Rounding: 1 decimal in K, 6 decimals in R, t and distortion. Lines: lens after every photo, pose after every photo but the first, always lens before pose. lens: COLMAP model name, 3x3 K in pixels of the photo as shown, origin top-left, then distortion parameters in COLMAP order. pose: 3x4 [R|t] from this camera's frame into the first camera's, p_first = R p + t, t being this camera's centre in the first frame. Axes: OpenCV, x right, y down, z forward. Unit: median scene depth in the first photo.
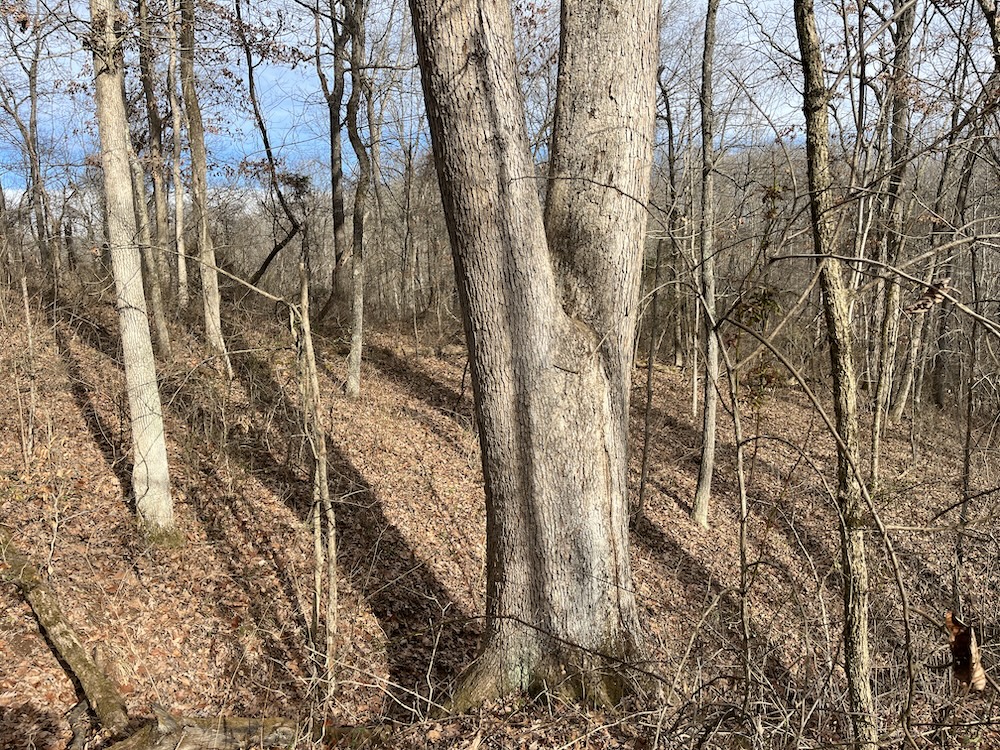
lens RADIAL K [[764.7, 0, 501.6], [0, 764.7, 374.3], [0, 0, 1]] dist [0.012393, 0.000617]
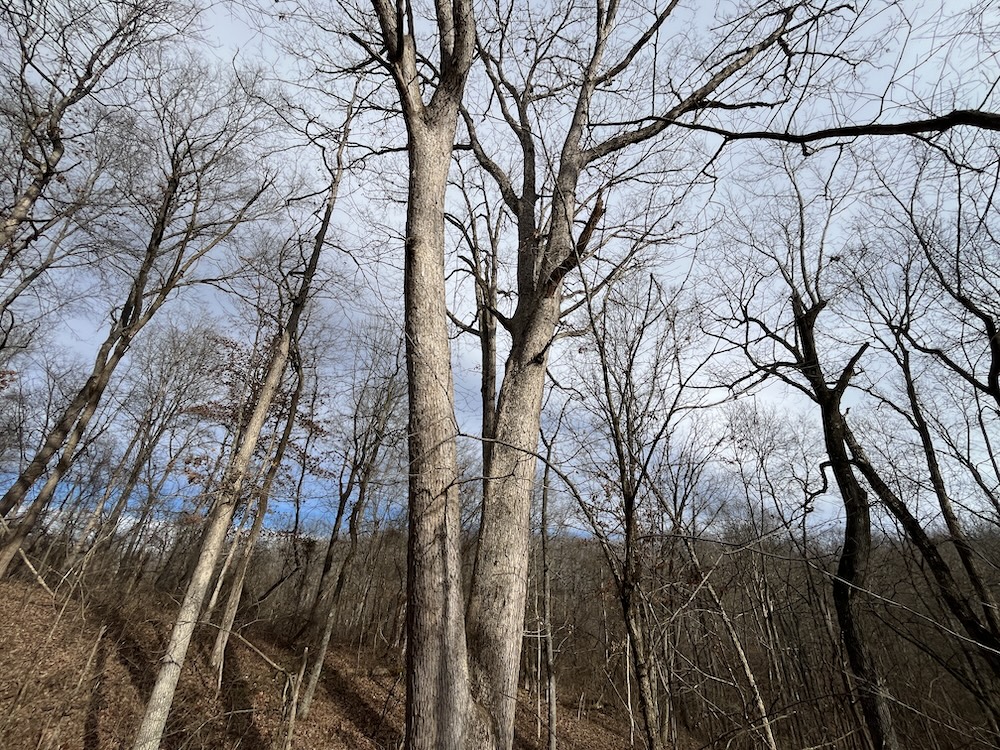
lens RADIAL K [[405.8, 0, 496.9], [0, 405.8, 374.7], [0, 0, 1]] dist [-0.002122, -0.000292]
pose [[0.984703, 0.136947, 0.107728, -0.047274], [-0.041653, 0.785360, -0.617636, -0.090908], [-0.169189, 0.603701, 0.779051, -0.046395]]
